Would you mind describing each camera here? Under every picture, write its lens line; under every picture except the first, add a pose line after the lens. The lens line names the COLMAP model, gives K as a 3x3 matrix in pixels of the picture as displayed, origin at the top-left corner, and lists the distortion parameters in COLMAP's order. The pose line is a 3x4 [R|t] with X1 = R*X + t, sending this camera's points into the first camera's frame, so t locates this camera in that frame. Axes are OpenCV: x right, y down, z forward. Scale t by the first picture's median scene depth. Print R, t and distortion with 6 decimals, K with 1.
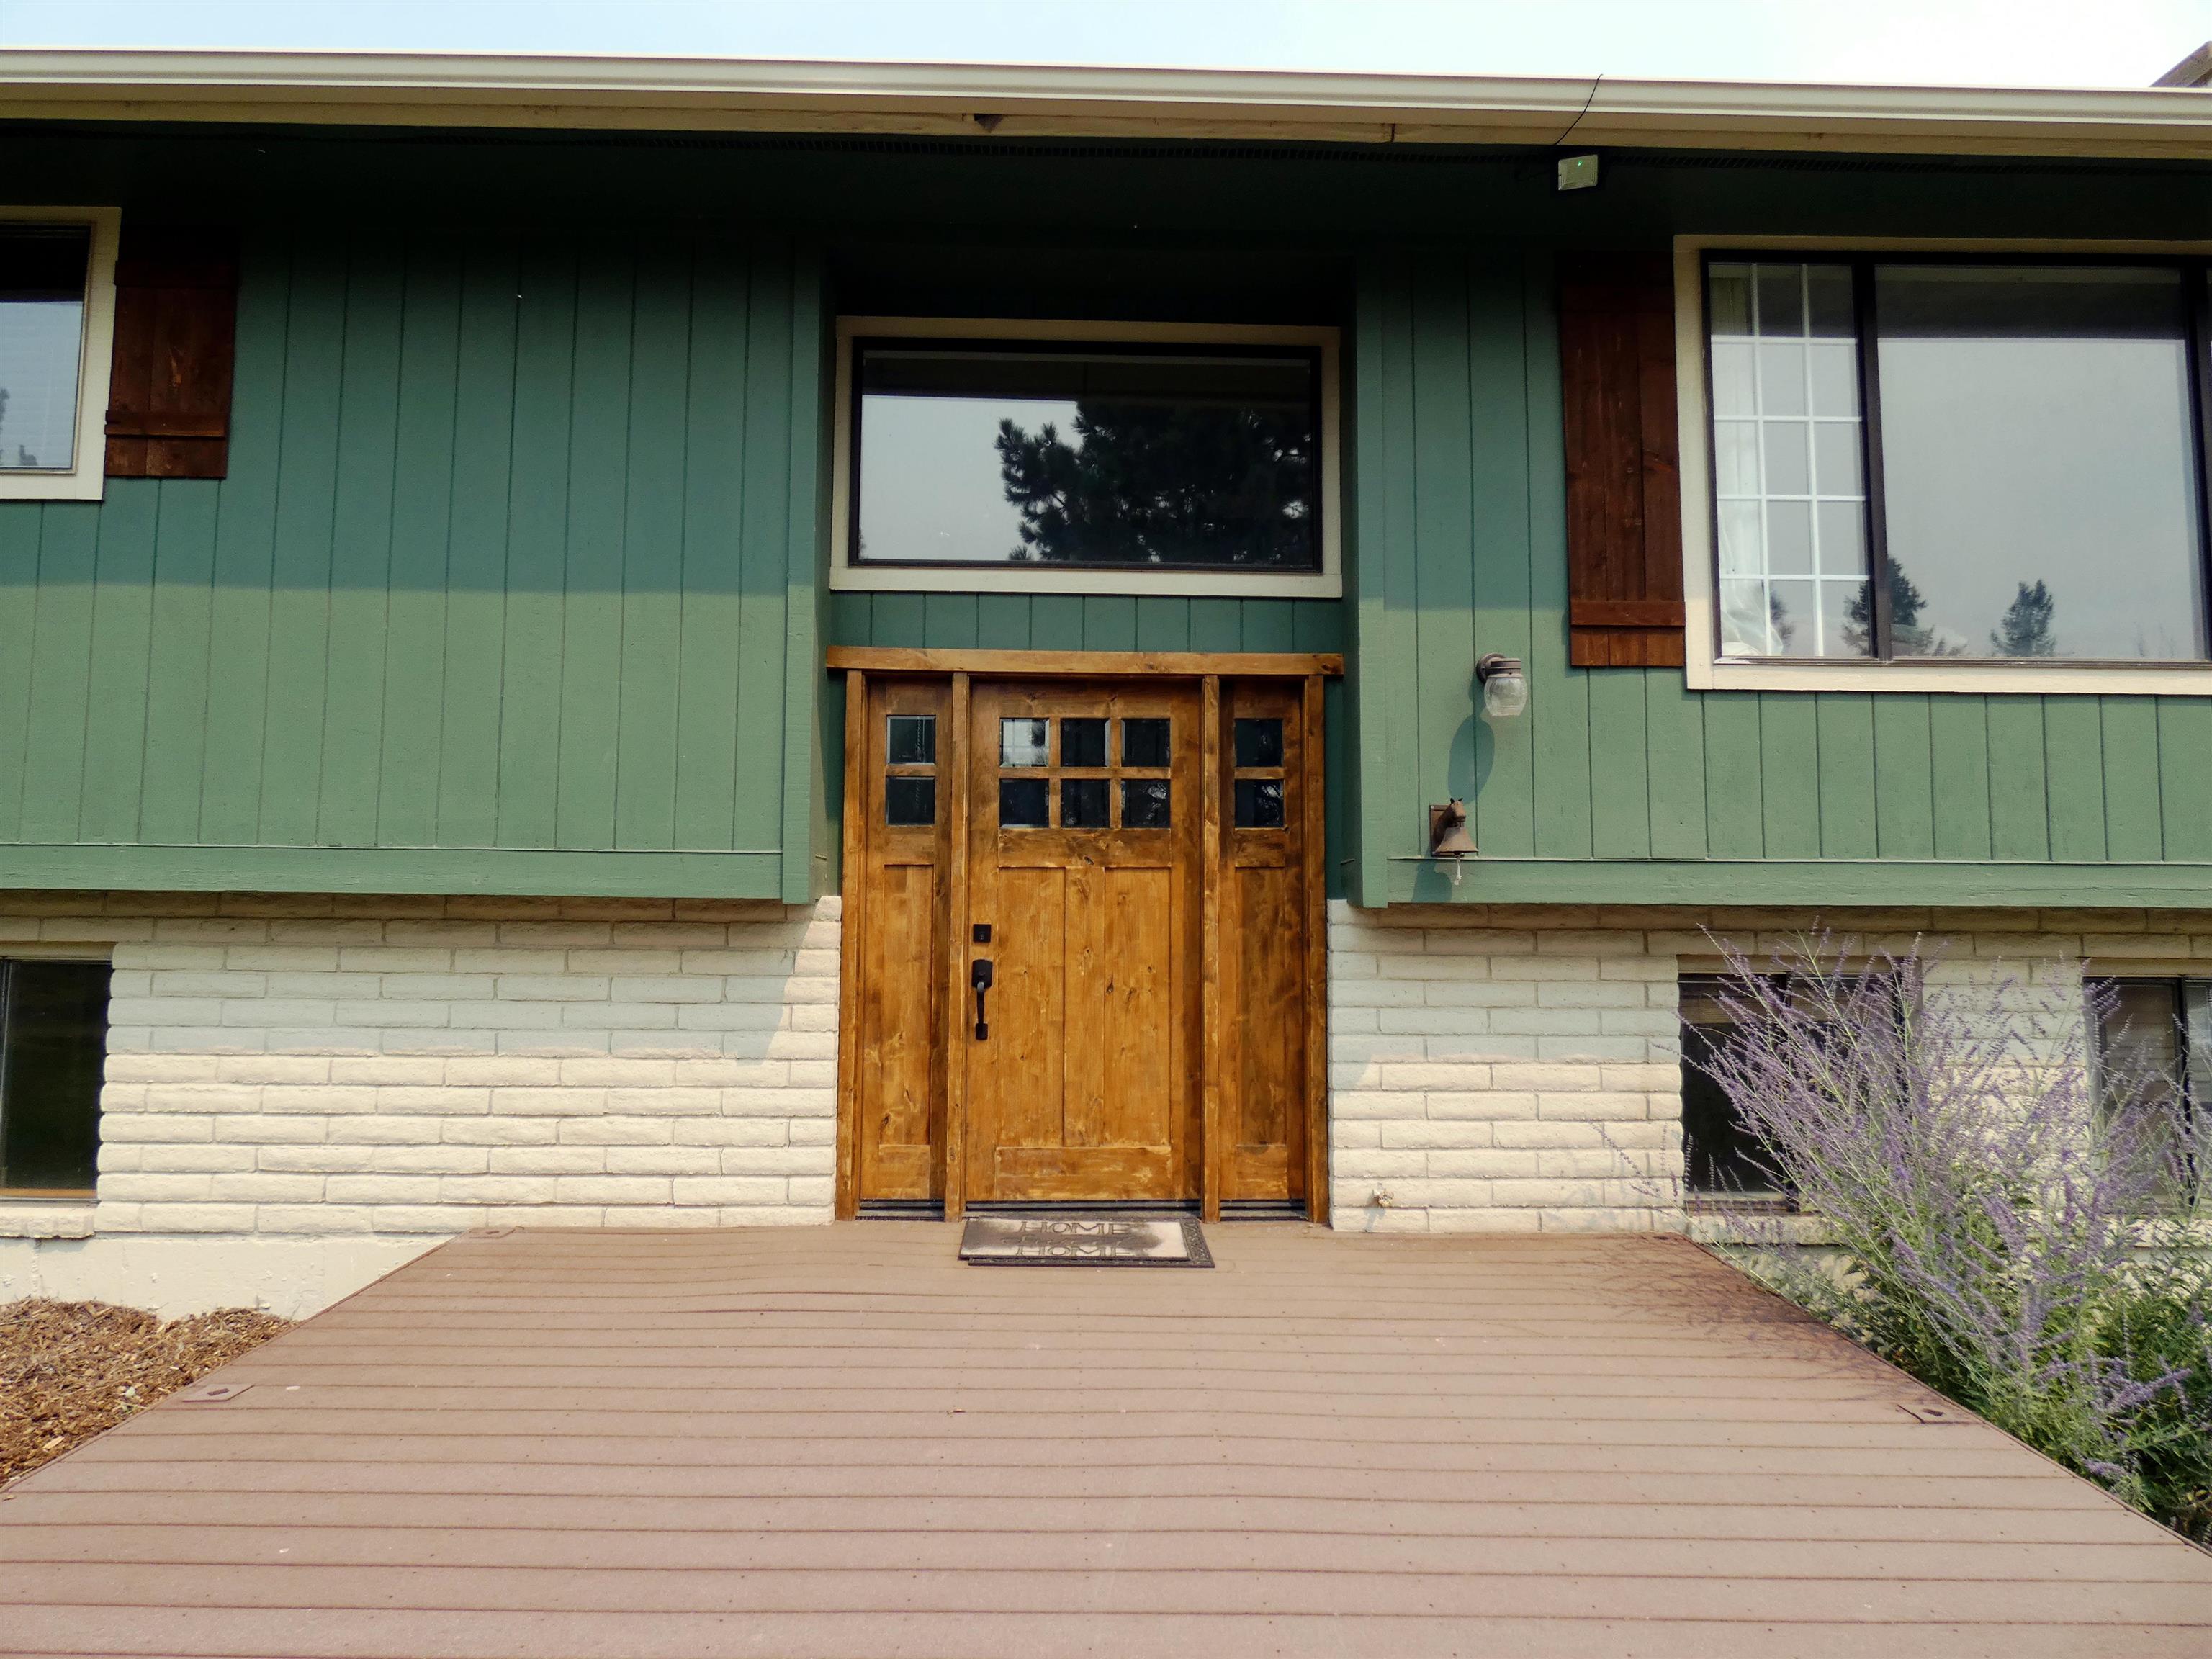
lens RADIAL K [[1317.4, 0, 1105.5], [0, 1317.4, 835.9], [0, 0, 1]] dist [-0.006498, -0.000035]
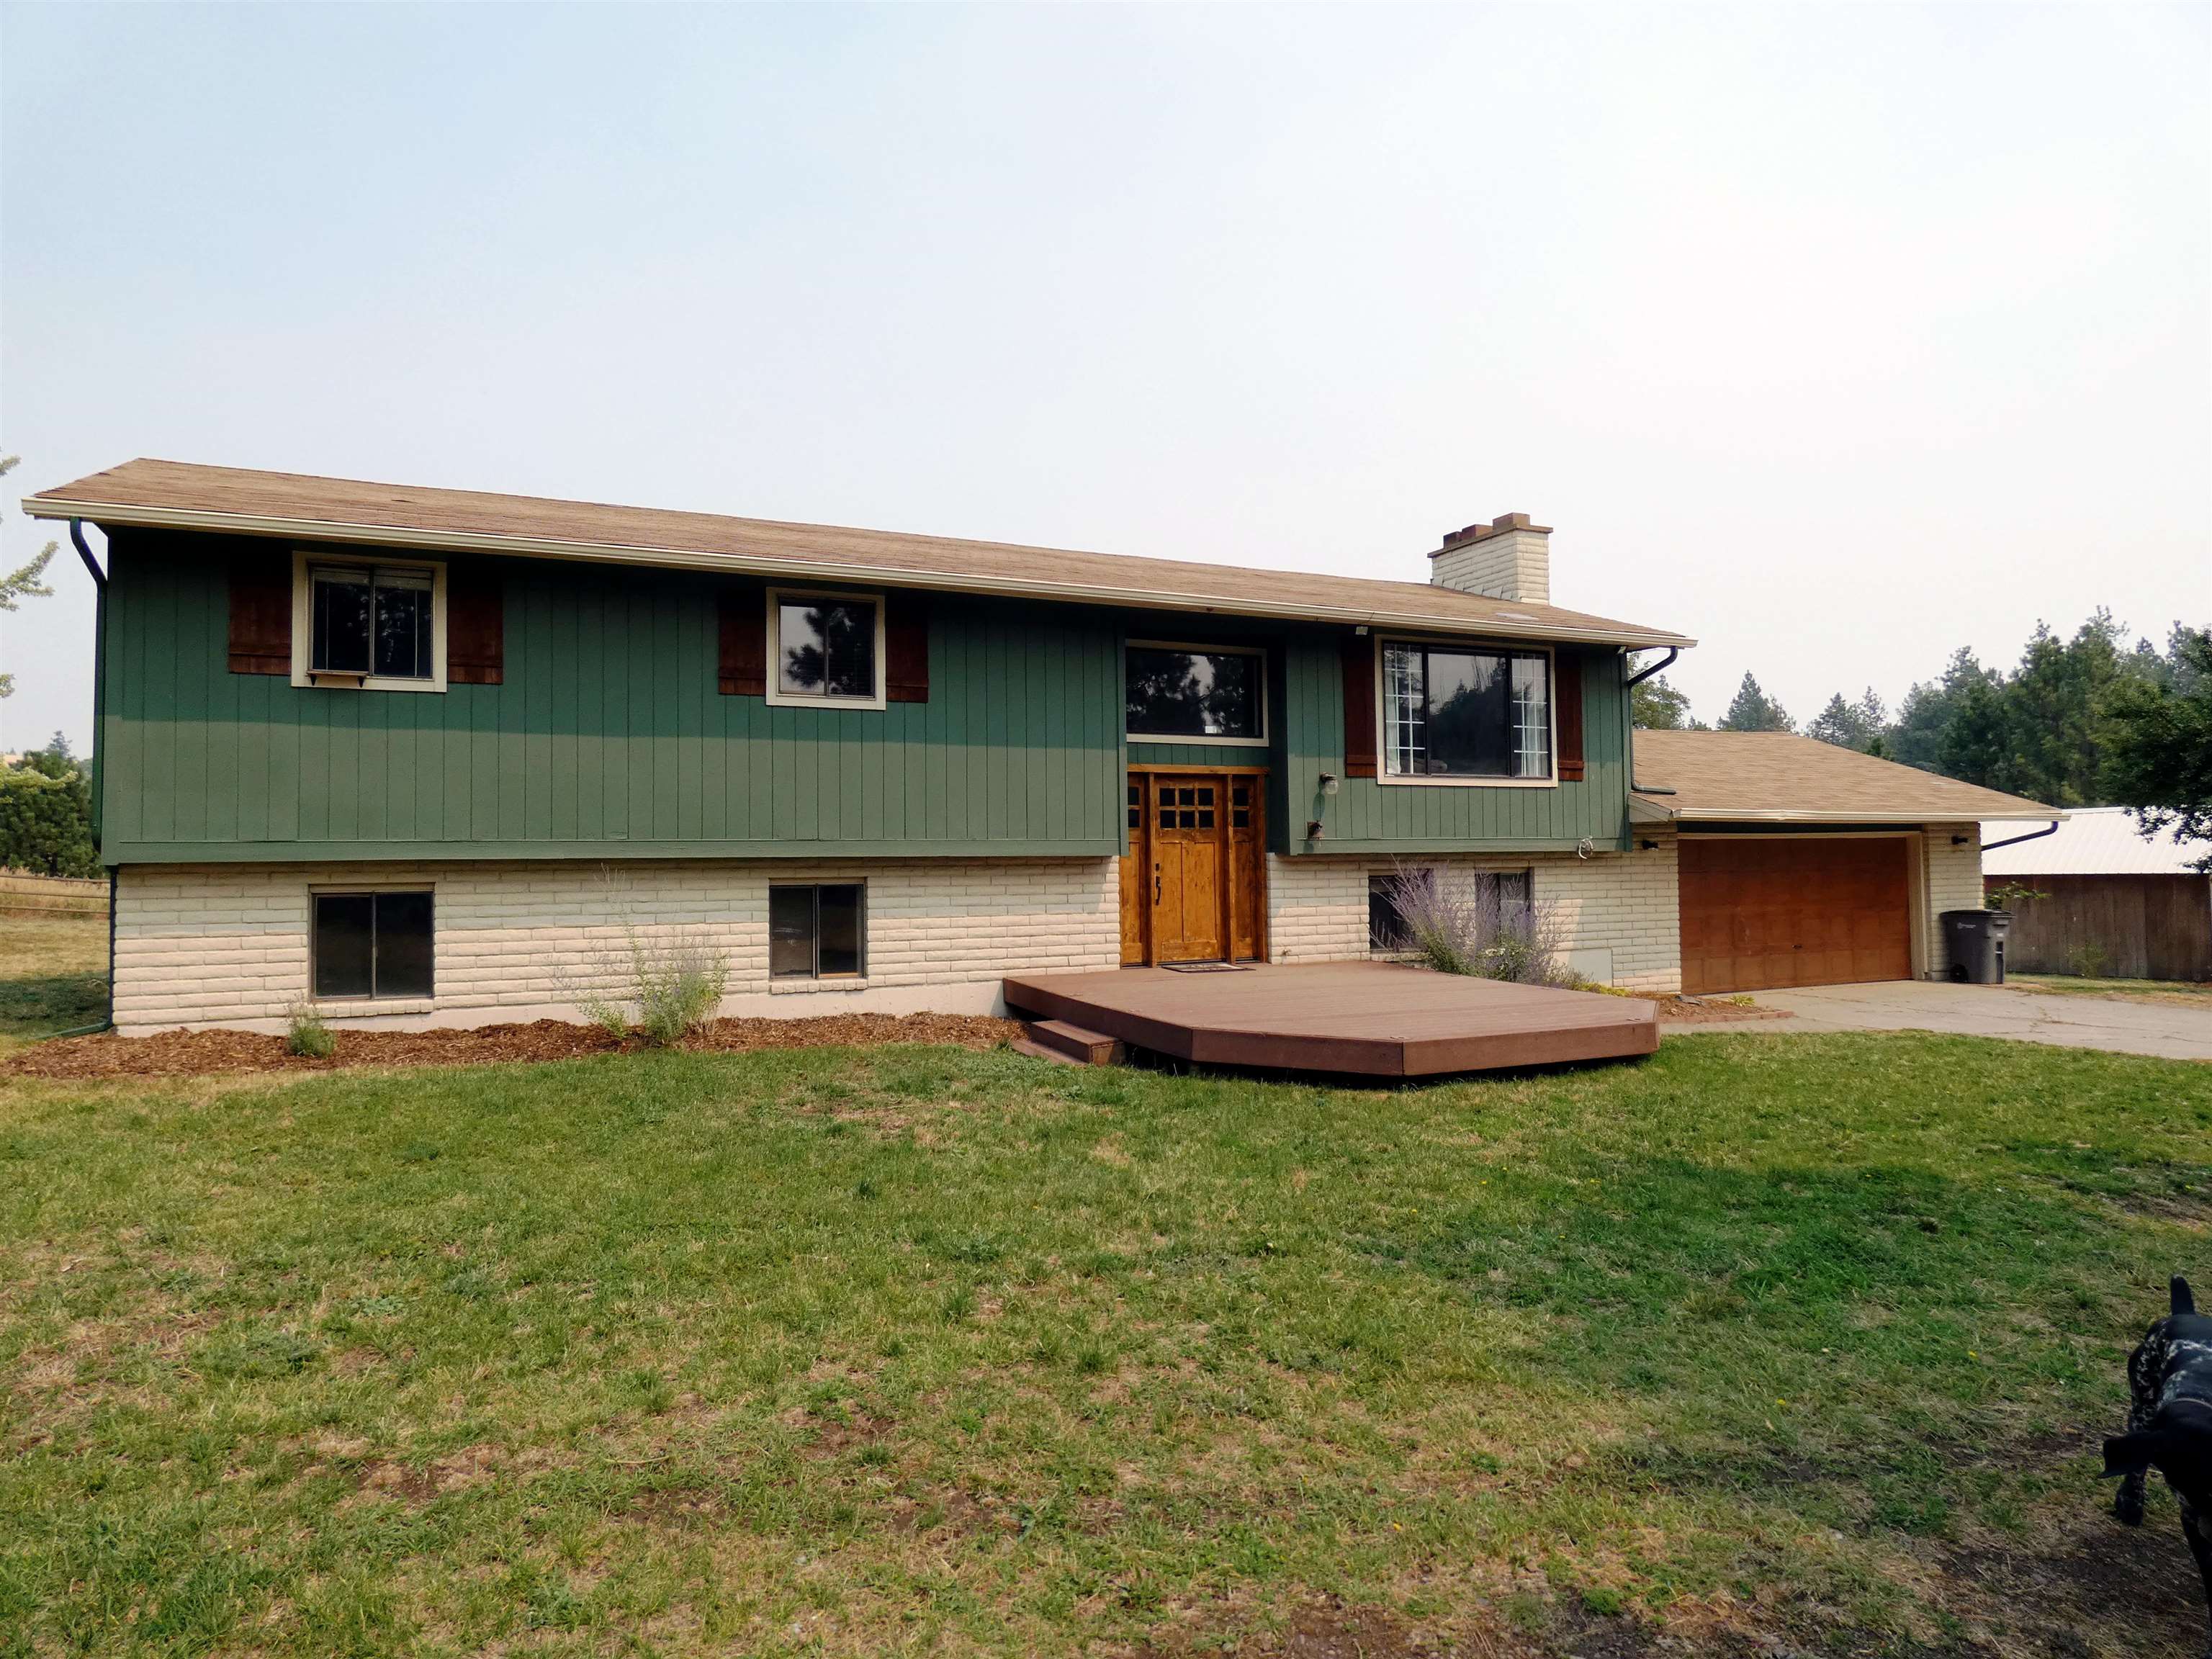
lens RADIAL K [[1317.4, 0, 1106.2], [0, 1317.4, 823.9], [0, 0, 1]] dist [-0.006498, -0.000035]
pose [[0.915555, -0.006309, 0.402144, -1.360204], [-0.012221, 0.998979, 0.043496, -0.141058], [-0.402008, -0.044737, 0.914543, -1.553540]]
